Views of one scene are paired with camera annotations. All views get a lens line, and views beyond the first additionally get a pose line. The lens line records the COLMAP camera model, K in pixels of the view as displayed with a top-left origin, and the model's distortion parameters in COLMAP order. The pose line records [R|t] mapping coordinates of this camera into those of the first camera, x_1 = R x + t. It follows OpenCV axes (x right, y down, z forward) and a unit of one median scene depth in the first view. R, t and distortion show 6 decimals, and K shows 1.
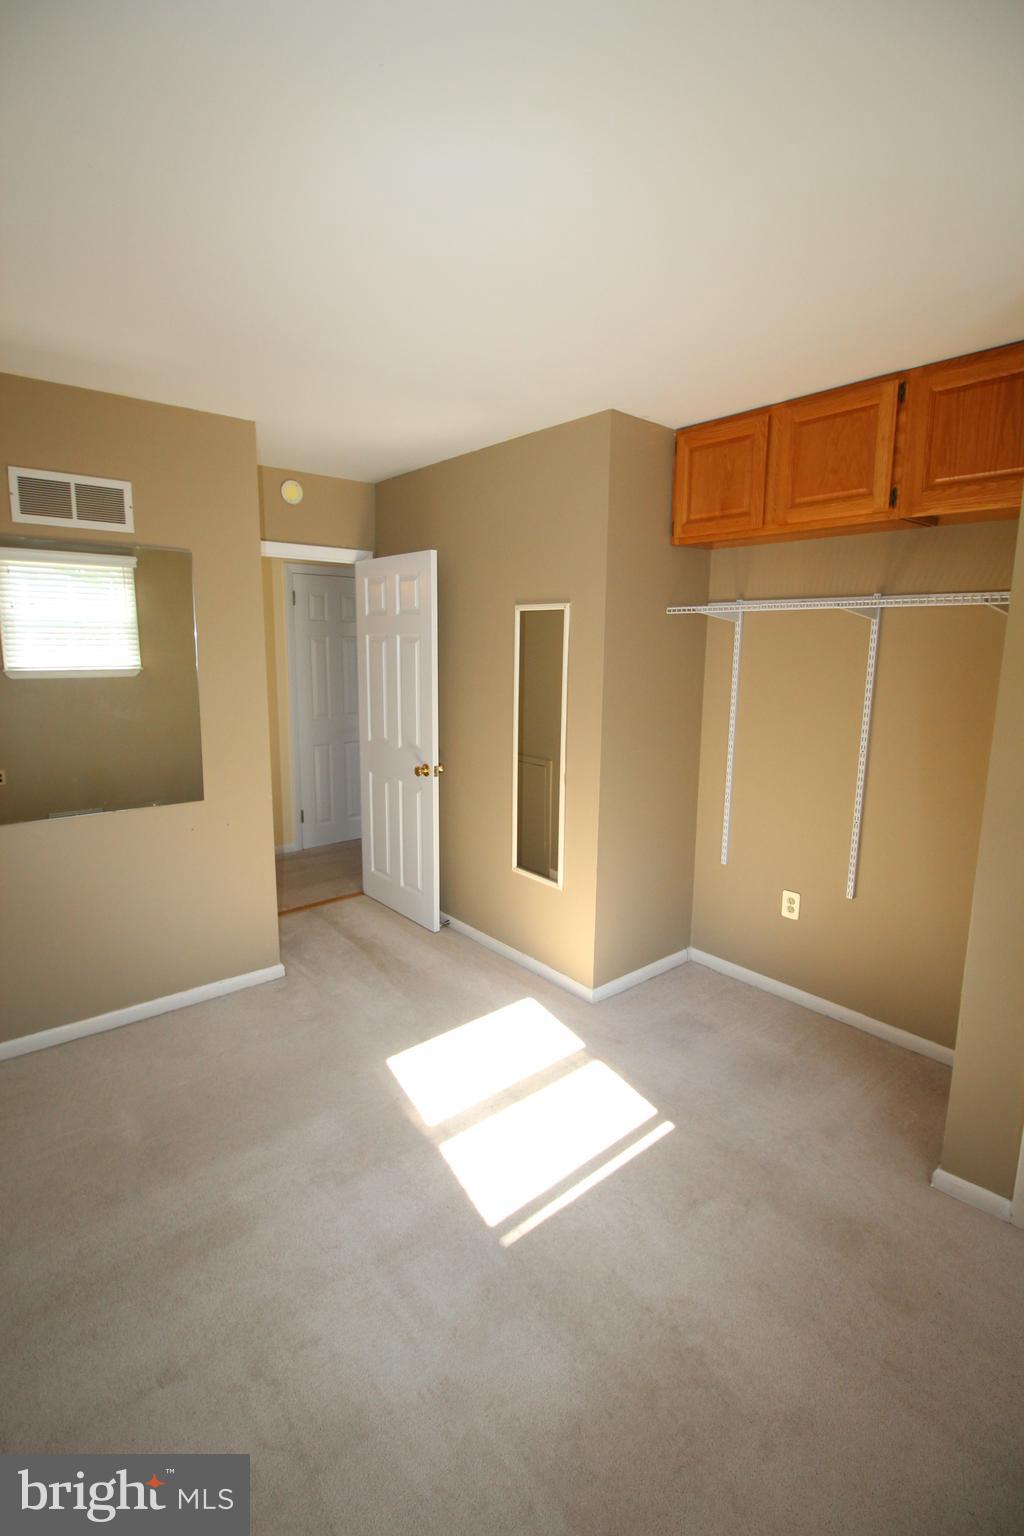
lens RADIAL K [[705.6, 0, 519.5], [0, 705.6, 768.4], [0, 0, 1]] dist [-0.015390, -0.003147]
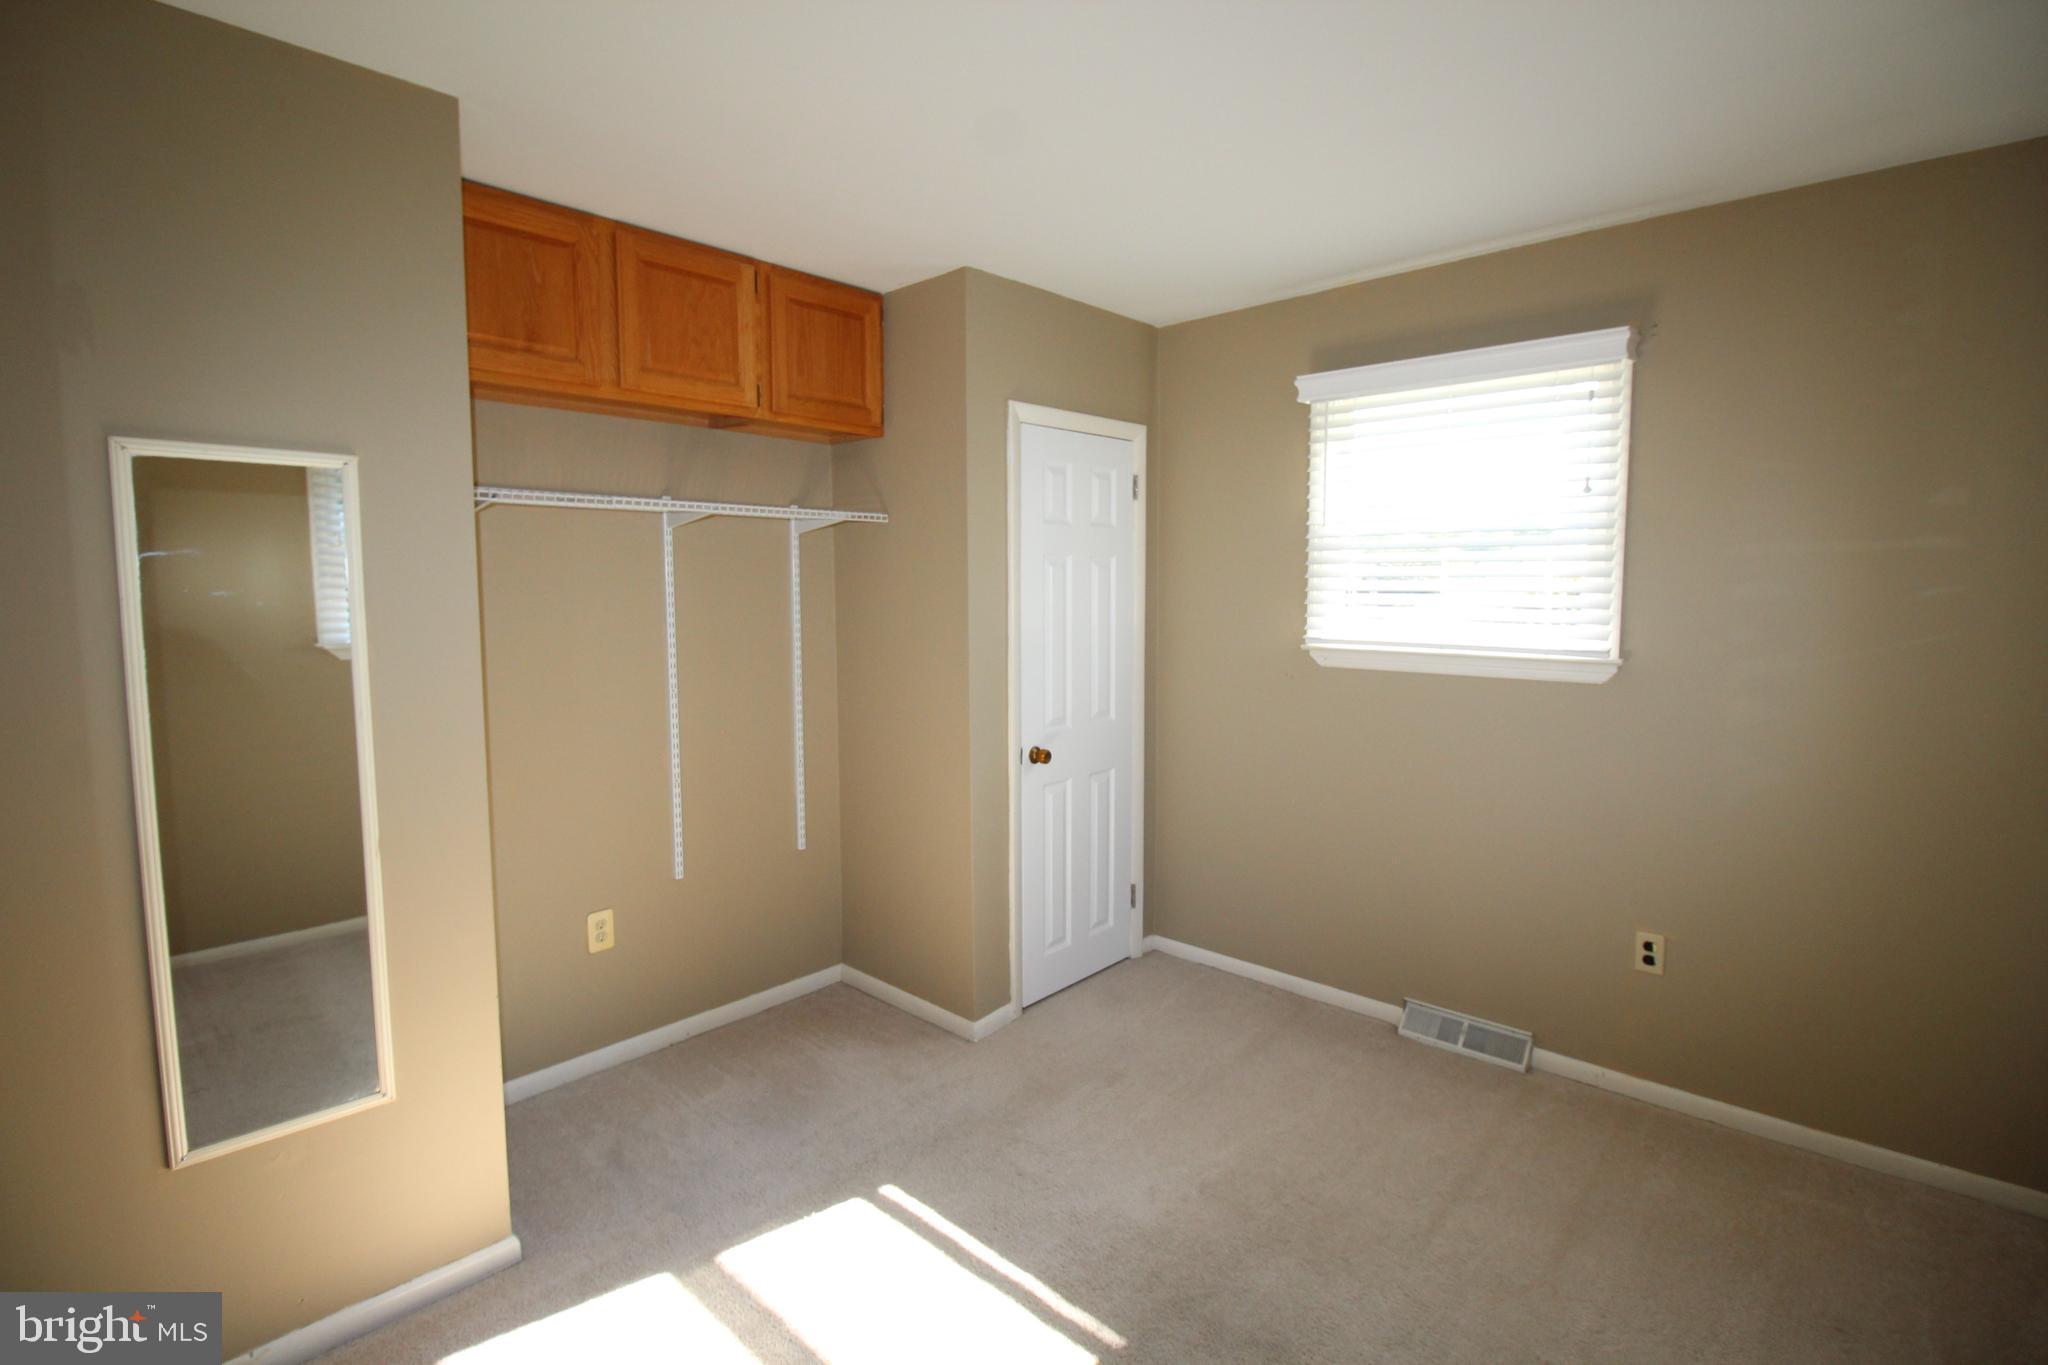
lens RADIAL K [[940.8, 0, 1034.7], [0, 940.8, 678.9], [0, 0, 1]] dist [-0.015390, -0.003147]
pose [[-0.109303, -0.115852, 0.987234, -0.630815], [0.157785, 0.978570, 0.132305, -0.119769], [-0.981405, 0.170232, -0.088681, 0.719030]]
